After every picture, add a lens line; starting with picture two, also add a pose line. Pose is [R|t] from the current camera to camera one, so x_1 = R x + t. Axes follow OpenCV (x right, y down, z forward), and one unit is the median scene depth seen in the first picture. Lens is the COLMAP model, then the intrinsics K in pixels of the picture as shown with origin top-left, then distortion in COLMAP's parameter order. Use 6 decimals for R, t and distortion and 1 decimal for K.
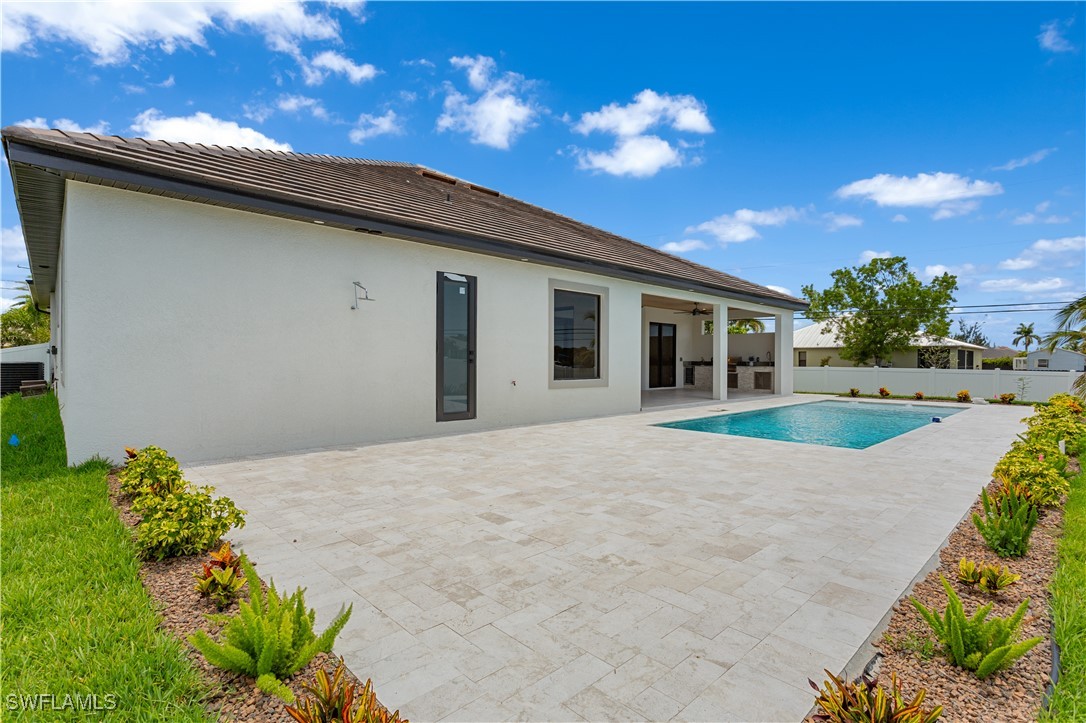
lens RADIAL K [[521.4, 0, 538.4], [0, 521.4, 358.0], [0, 0, 1]] dist [0.003640, 0.001365]
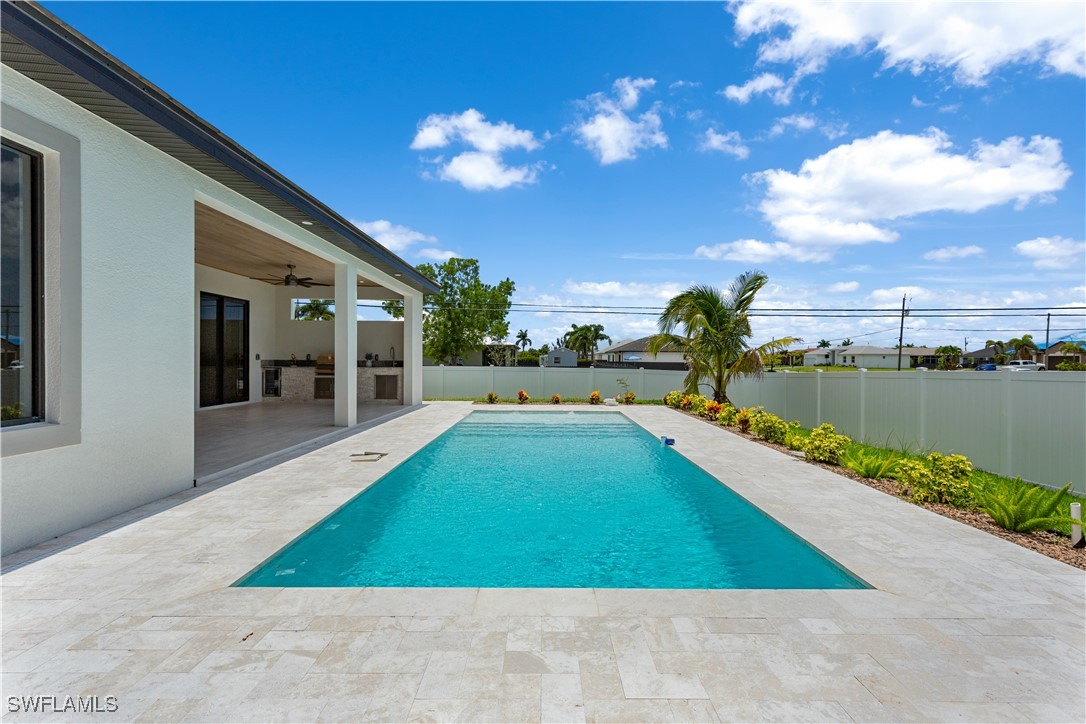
lens RADIAL K [[518.6, 0, 543.0], [0, 518.6, 362.0], [0, 0, 1]] dist [0.001662, 0.000393]
pose [[0.688478, -0.004870, 0.725241, 0.031103], [-0.005412, 0.999915, 0.011852, -0.000504], [-0.725237, -0.012085, 0.688393, 0.178869]]
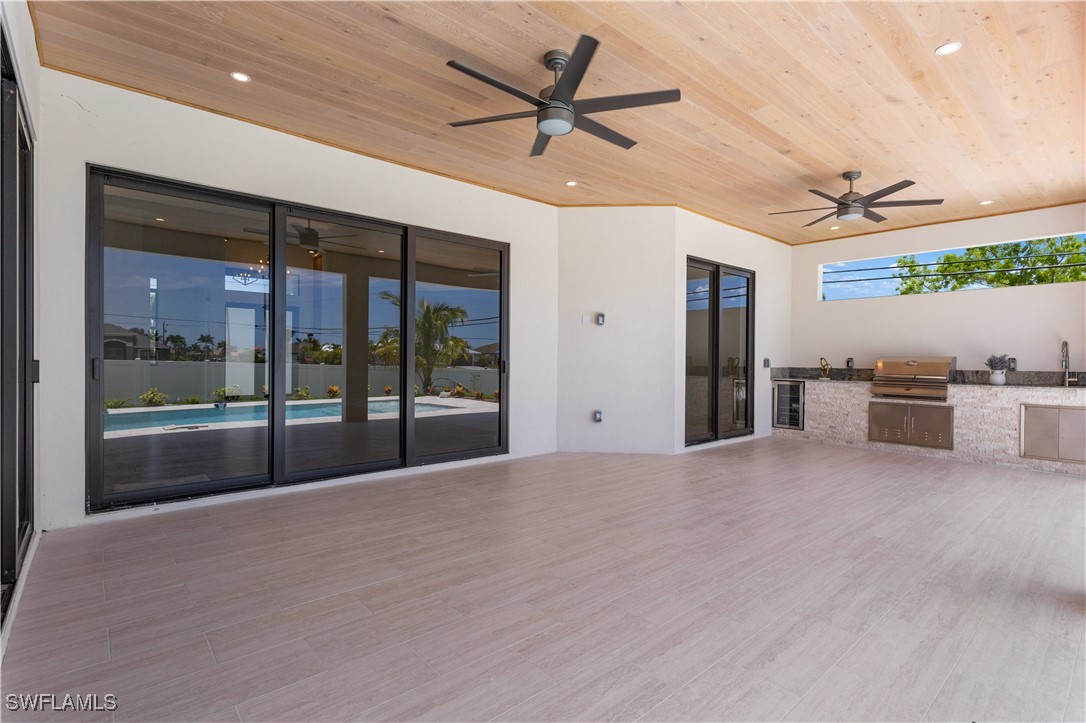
lens RADIAL K [[532.5, 0, 543.0], [0, 532.5, 361.5], [0, 0, 1]] dist [0.000379, 0.000060]
pose [[0.998819, 0.001686, -0.048560, 0.071086], [-0.001496, 0.999991, 0.003943, -0.000129], [0.048566, -0.003866, 0.998812, 0.338135]]
